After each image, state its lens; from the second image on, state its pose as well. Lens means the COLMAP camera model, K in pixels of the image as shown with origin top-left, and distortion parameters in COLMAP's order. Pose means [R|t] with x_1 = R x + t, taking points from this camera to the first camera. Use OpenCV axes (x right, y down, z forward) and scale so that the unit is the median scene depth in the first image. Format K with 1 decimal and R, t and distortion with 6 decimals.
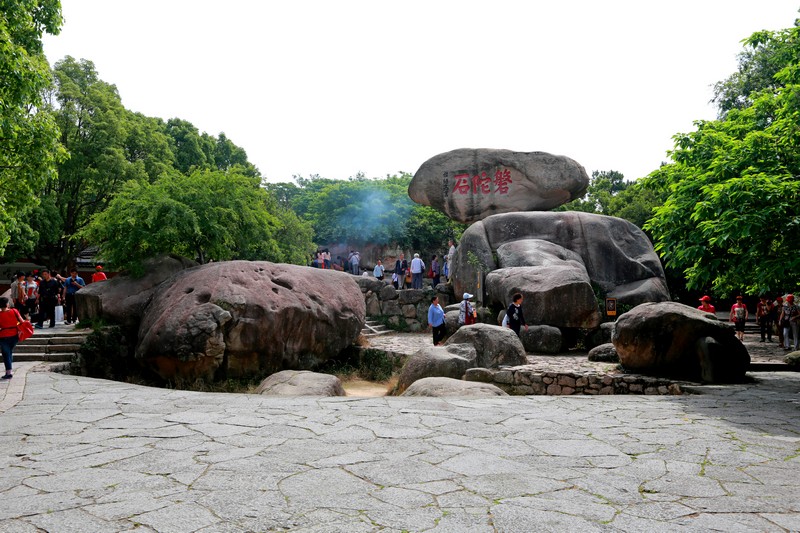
lens RADIAL K [[753.3, 0, 400.0], [0, 753.3, 266.5], [0, 0, 1]] dist [0.007798, 0.137736]
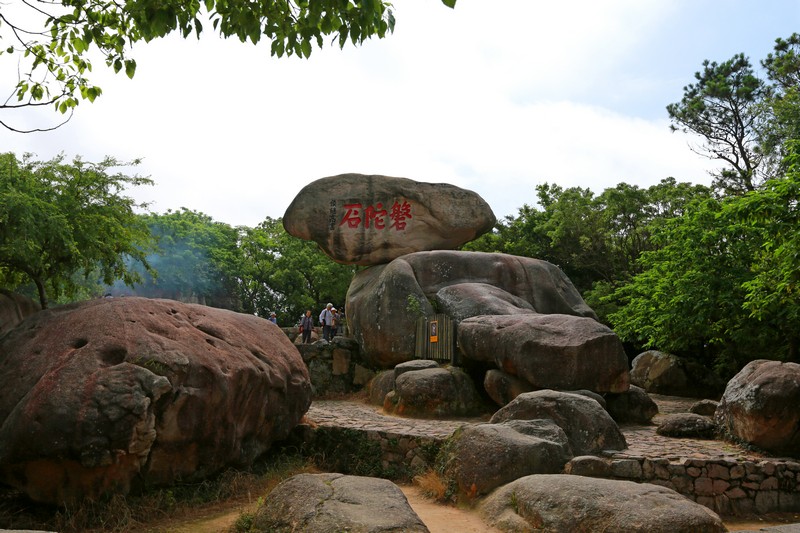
lens RADIAL K [[753.3, 0, 400.0], [0, 753.3, 266.5], [0, 0, 1]] dist [0.007798, 0.137736]
pose [[0.927705, 0.042883, 0.370843, -0.260407], [-0.015327, 0.996918, -0.076938, 0.013393], [-0.373000, 0.065691, 0.925503, 0.330553]]
